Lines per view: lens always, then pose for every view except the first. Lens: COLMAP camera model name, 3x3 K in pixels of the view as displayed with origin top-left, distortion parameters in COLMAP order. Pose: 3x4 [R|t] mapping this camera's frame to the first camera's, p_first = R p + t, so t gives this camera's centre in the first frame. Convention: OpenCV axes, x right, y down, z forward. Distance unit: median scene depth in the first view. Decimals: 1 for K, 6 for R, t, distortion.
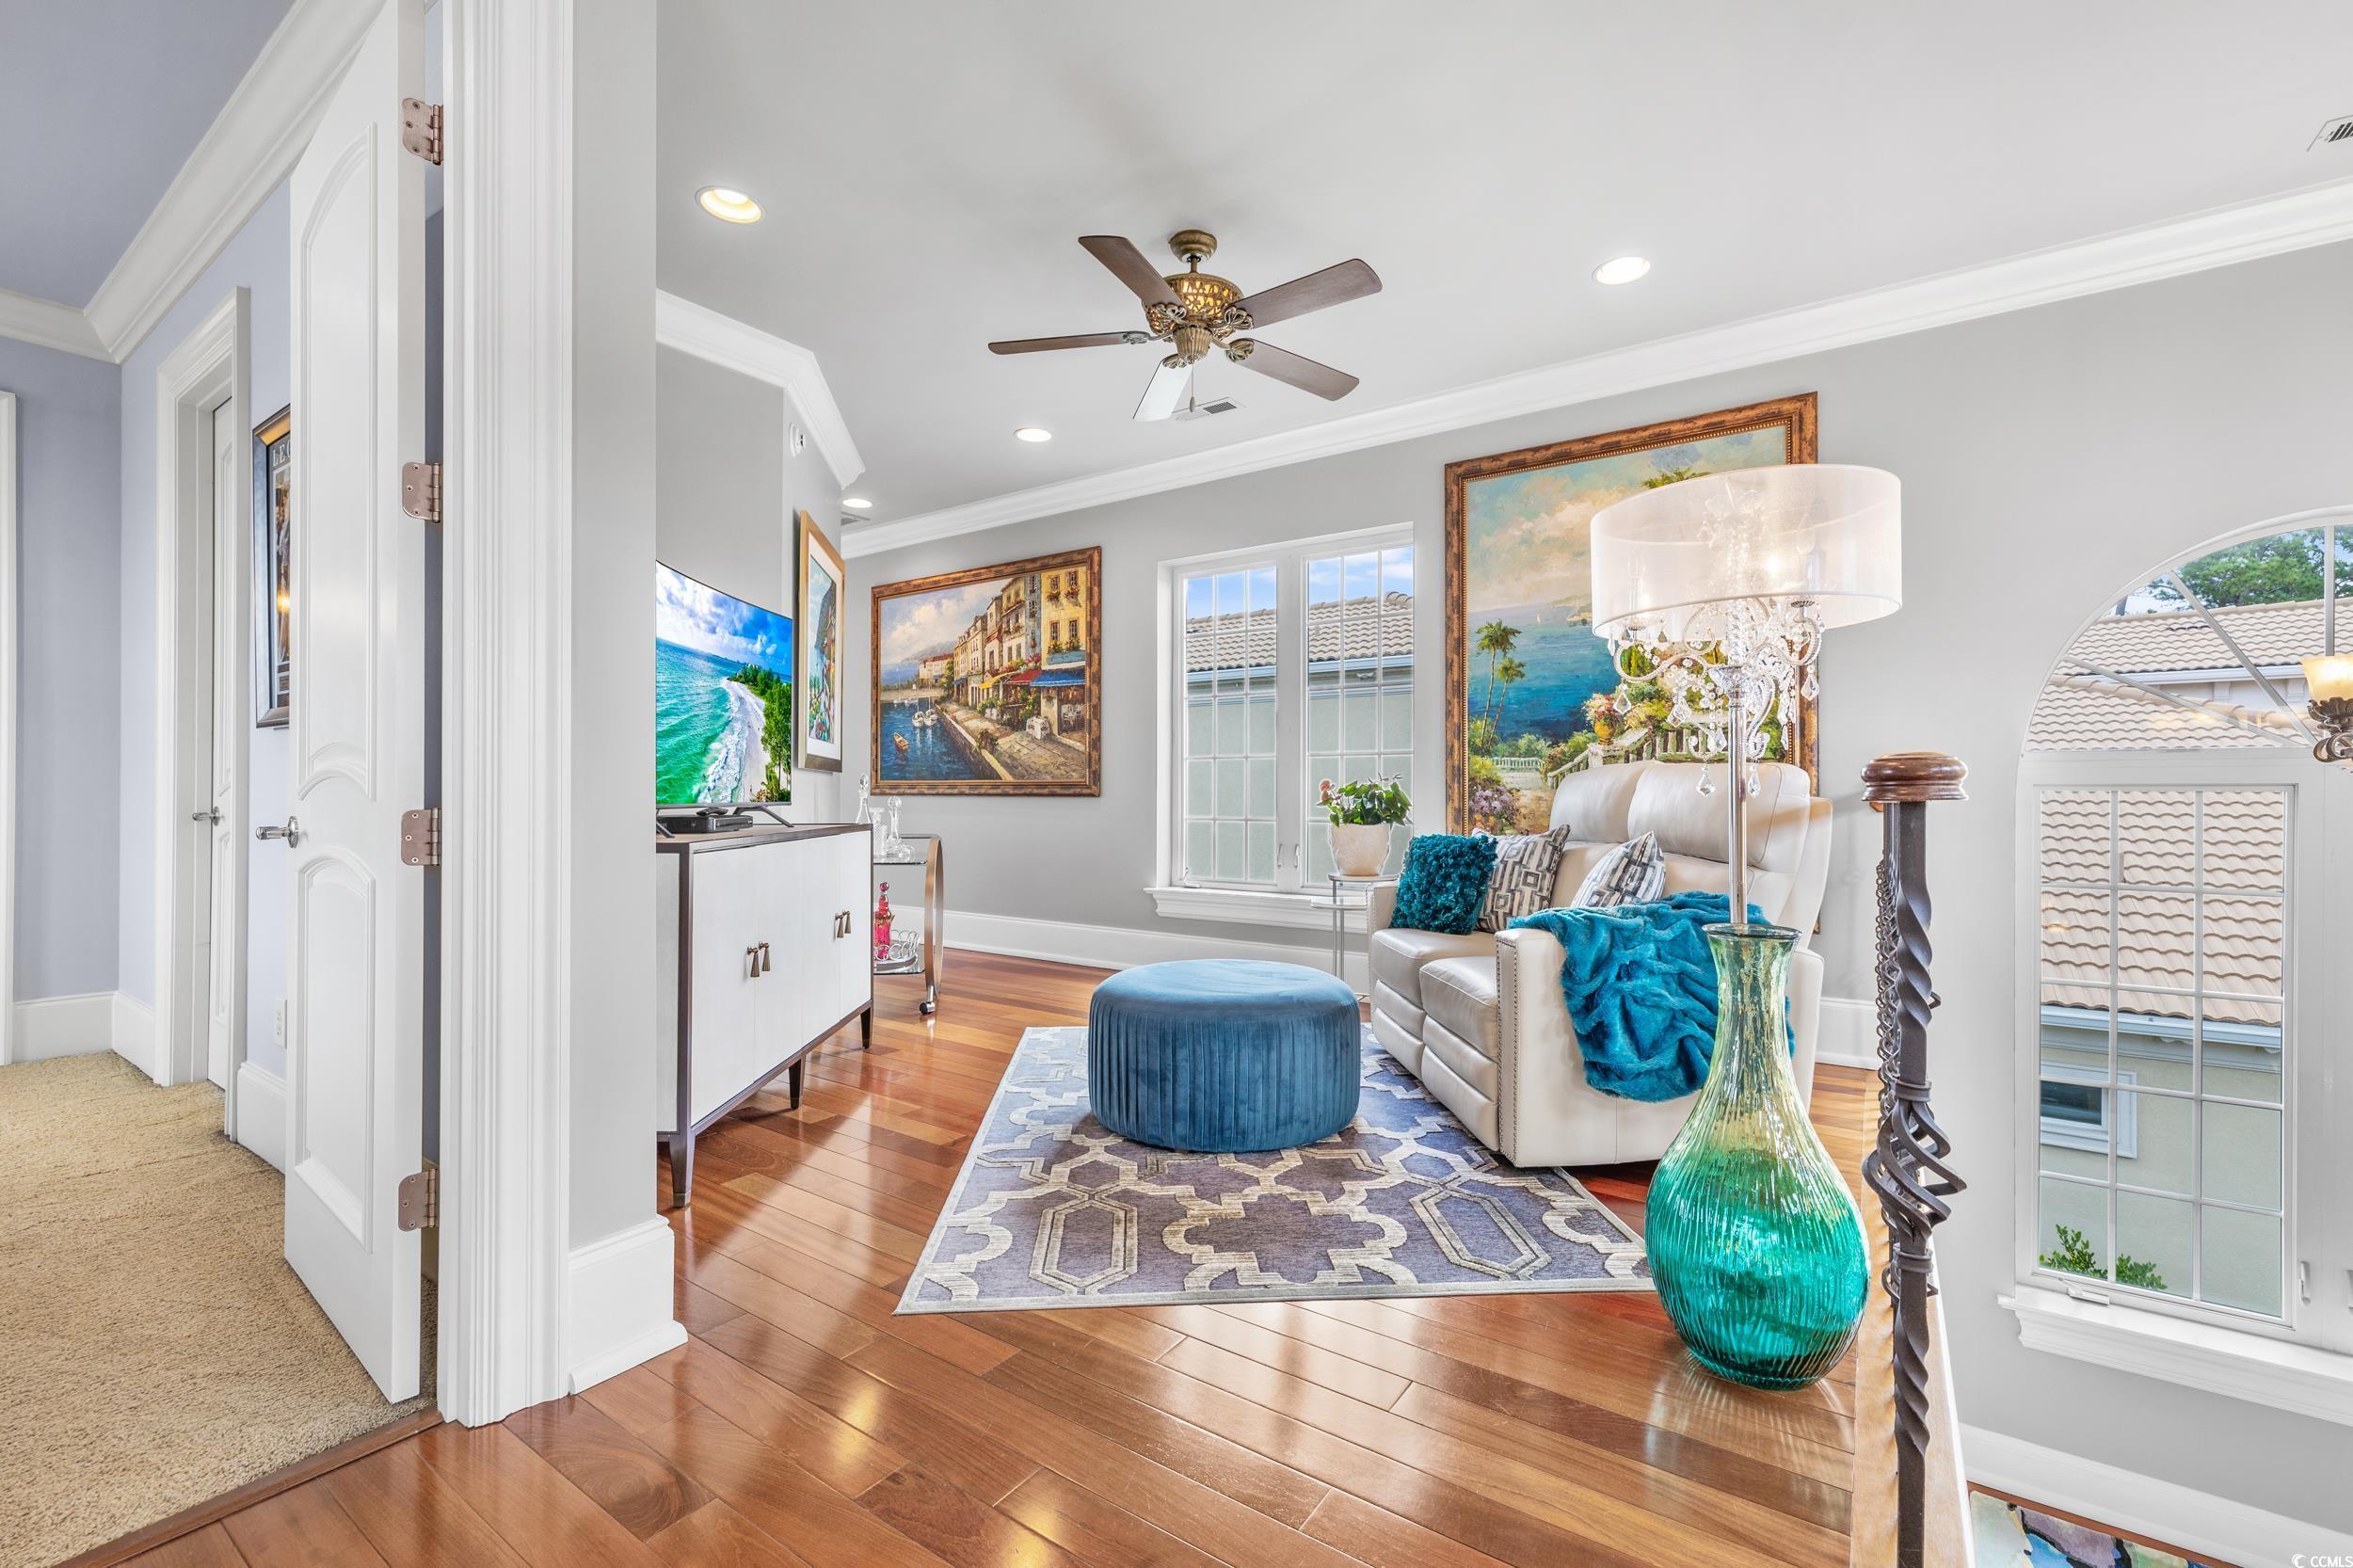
lens RADIAL K [[993.1, 0, 1179.1], [0, 993.1, 788.2], [0, 0, 1]] dist [0.000797, 0.000744]
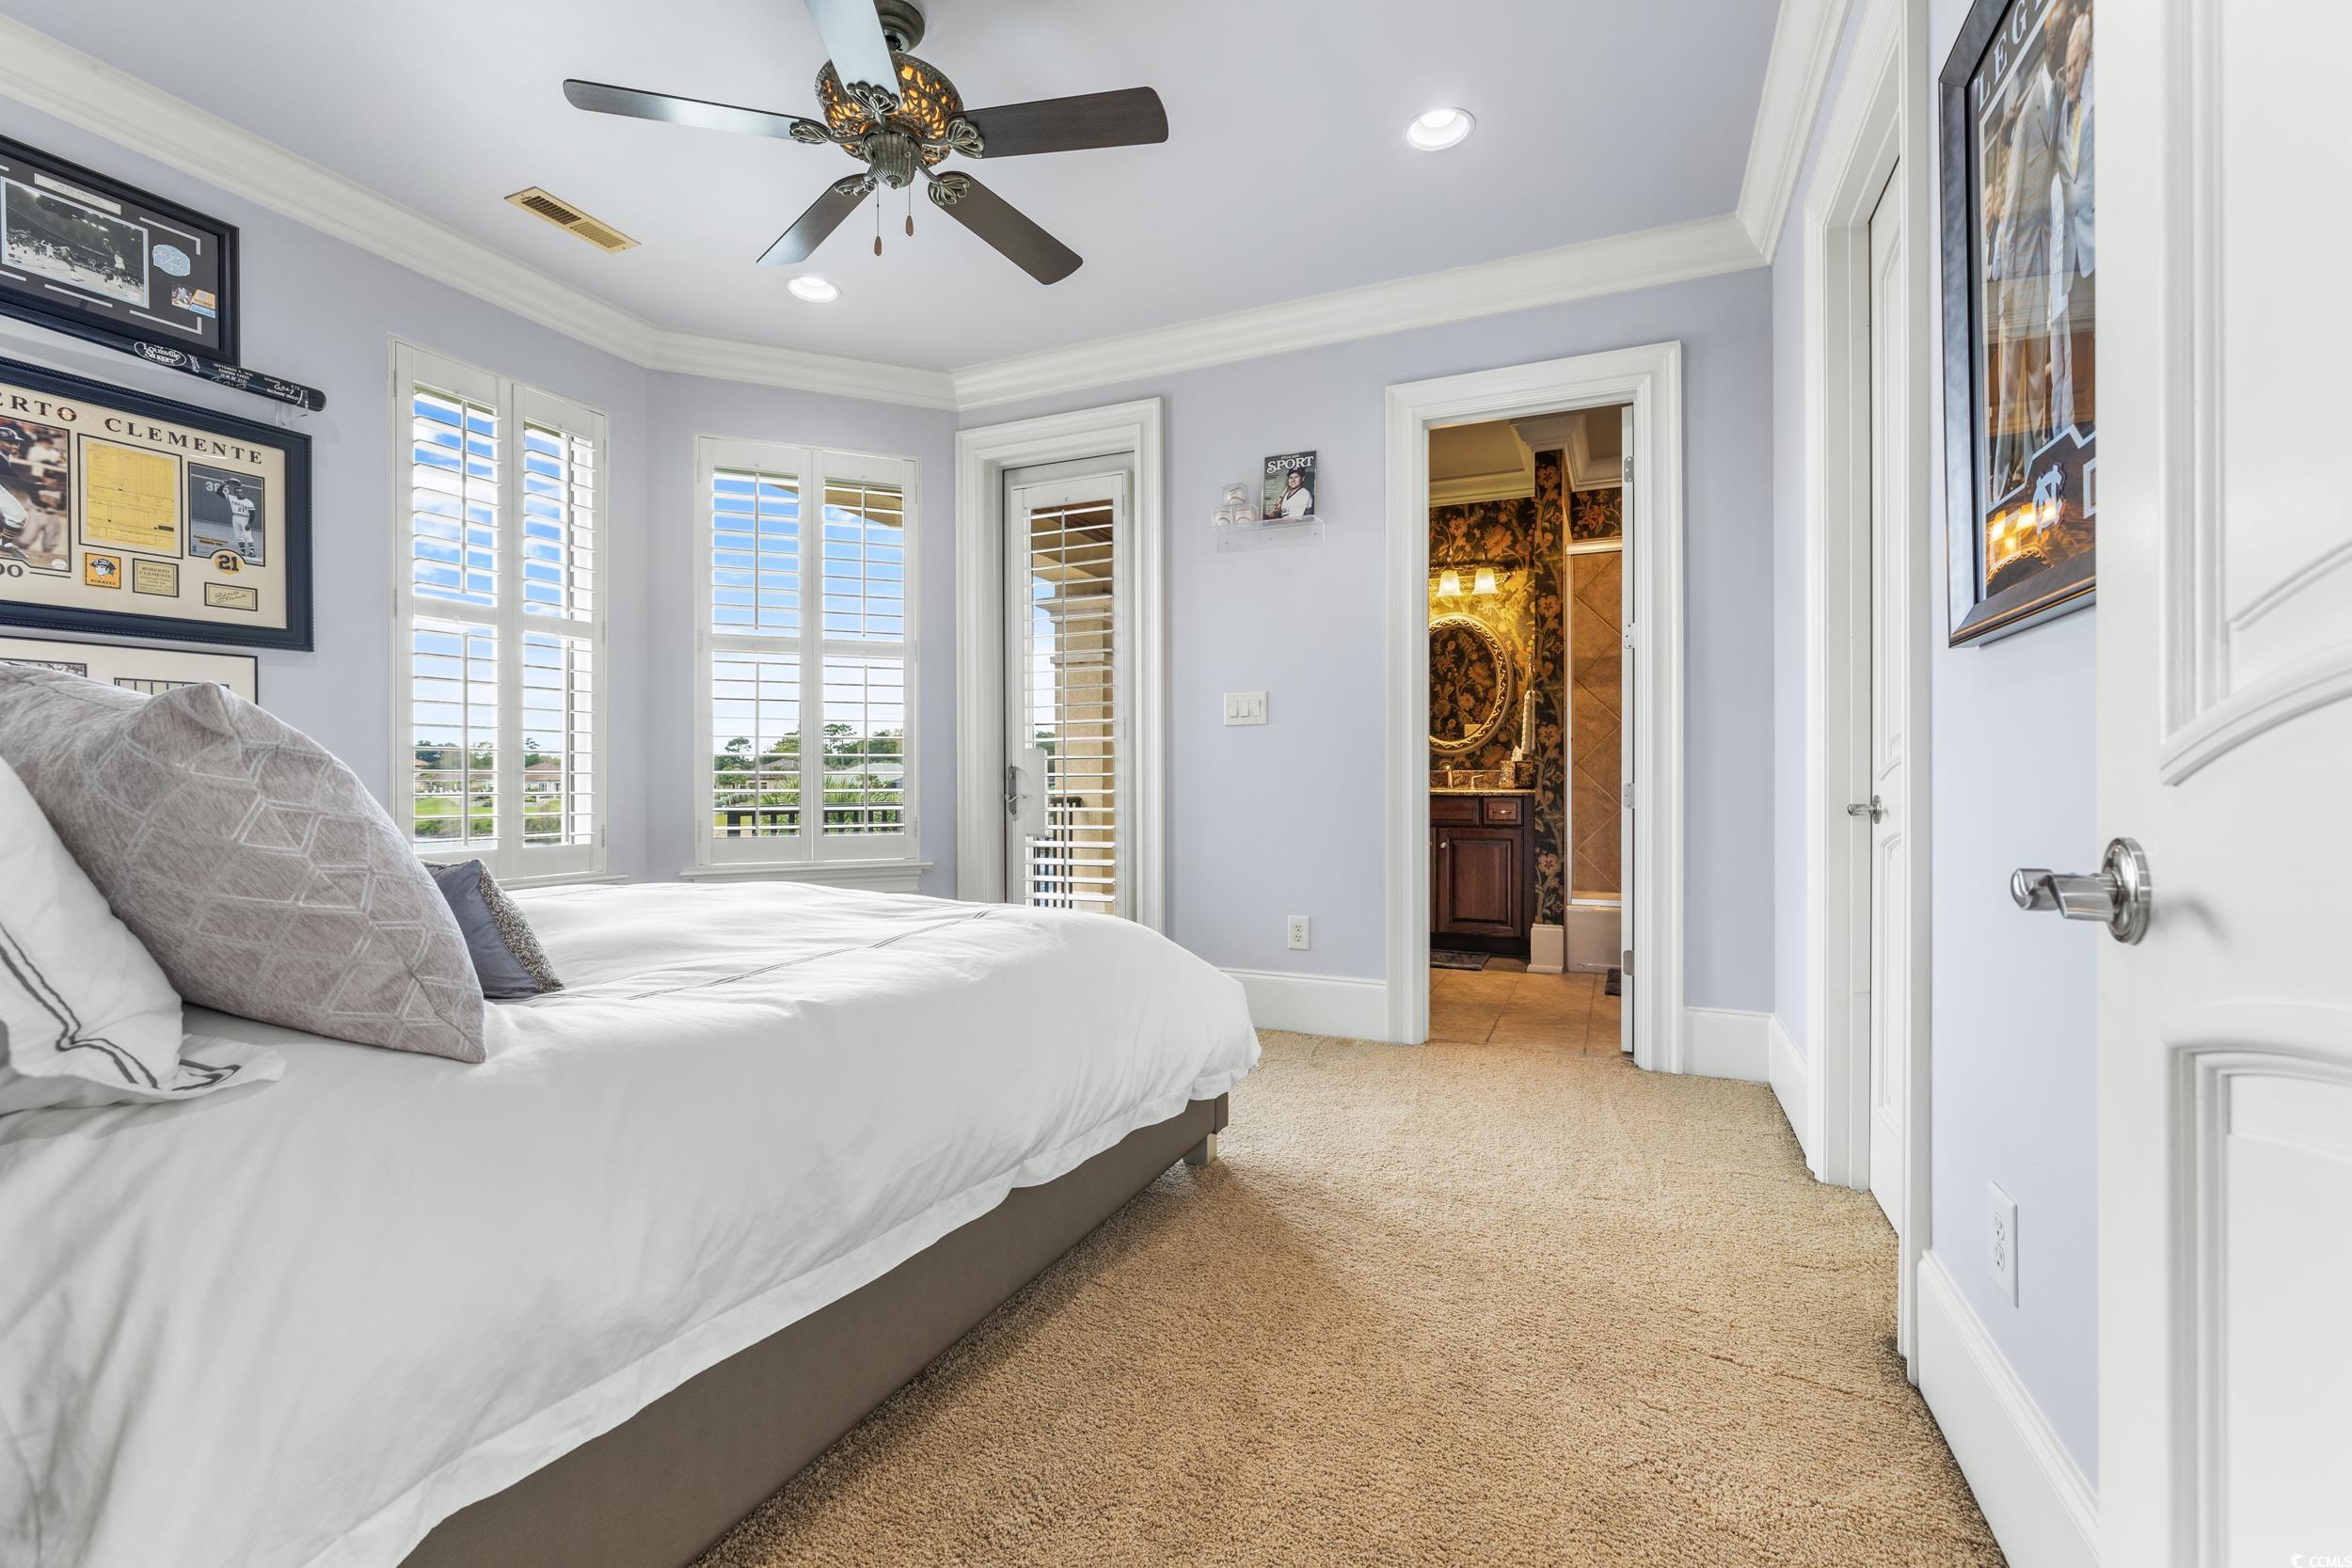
lens RADIAL K [[999.4, 0, 1187.2], [0, 999.4, 785.5], [0, 0, 1]] dist [0.001181, 0.000471]
pose [[0.203468, 0.001222, -0.979081, -0.428017], [0.009779, 0.999947, 0.003280, 0.005235], [0.979033, -0.010241, 0.203445, 0.432791]]
